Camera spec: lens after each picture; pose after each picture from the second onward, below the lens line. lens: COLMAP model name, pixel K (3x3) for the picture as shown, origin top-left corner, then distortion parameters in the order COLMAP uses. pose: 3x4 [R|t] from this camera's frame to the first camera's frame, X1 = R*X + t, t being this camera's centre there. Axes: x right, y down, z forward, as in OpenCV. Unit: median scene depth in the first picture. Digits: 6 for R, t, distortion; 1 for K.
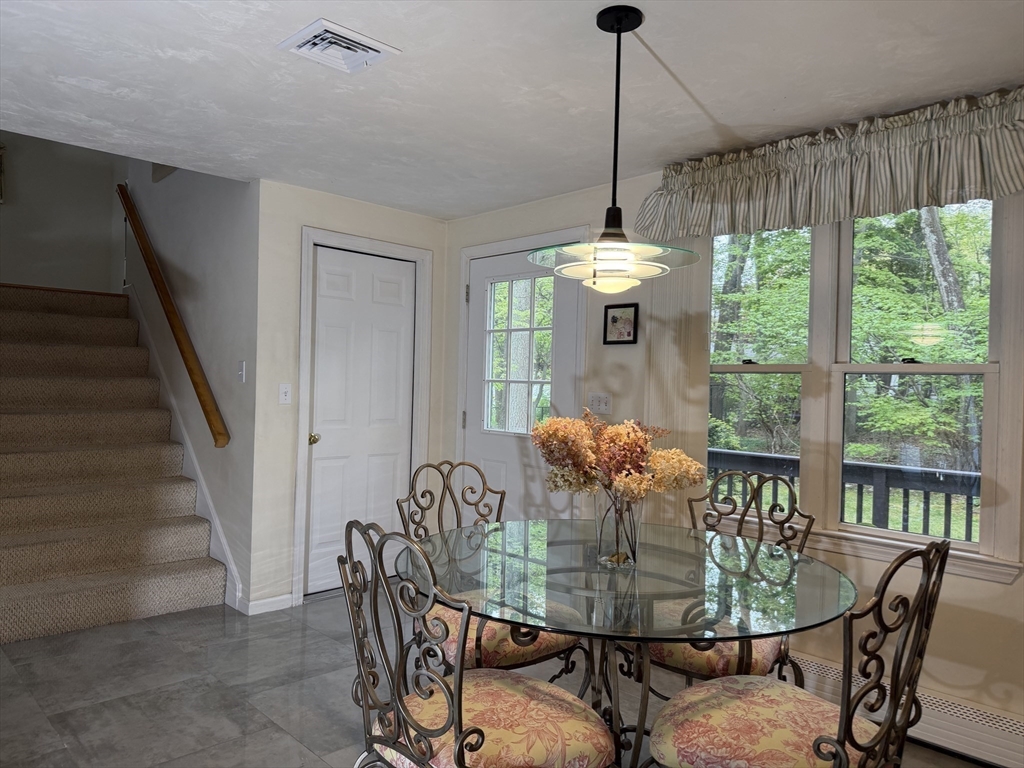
lens RADIAL K [[721.0, 0, 515.6], [0, 721.0, 387.9], [0, 0, 1]] dist [0.033959, -0.050172]
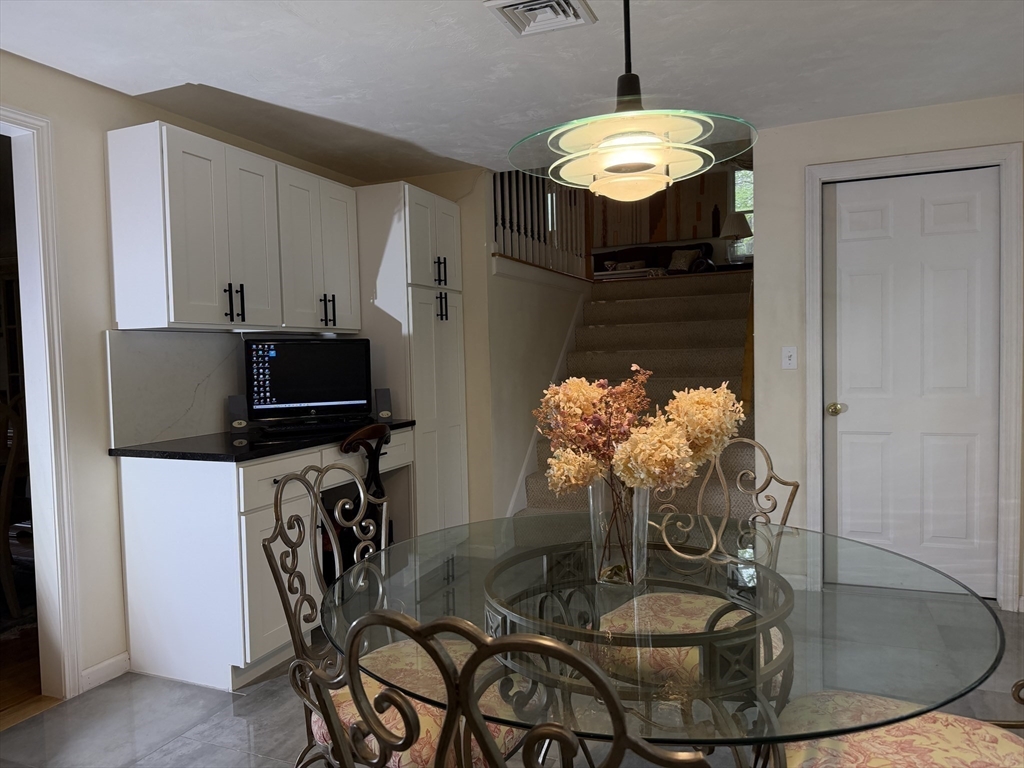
lens RADIAL K [[721.0, 0, 510.2], [0, 721.0, 389.4], [0, 0, 1]] dist [0.033959, -0.050172]
pose [[0.385178, 0.008281, -0.922805, 0.522946], [0.028827, 0.999364, 0.021000, 0.024879], [0.922392, -0.034690, 0.384694, 0.440313]]
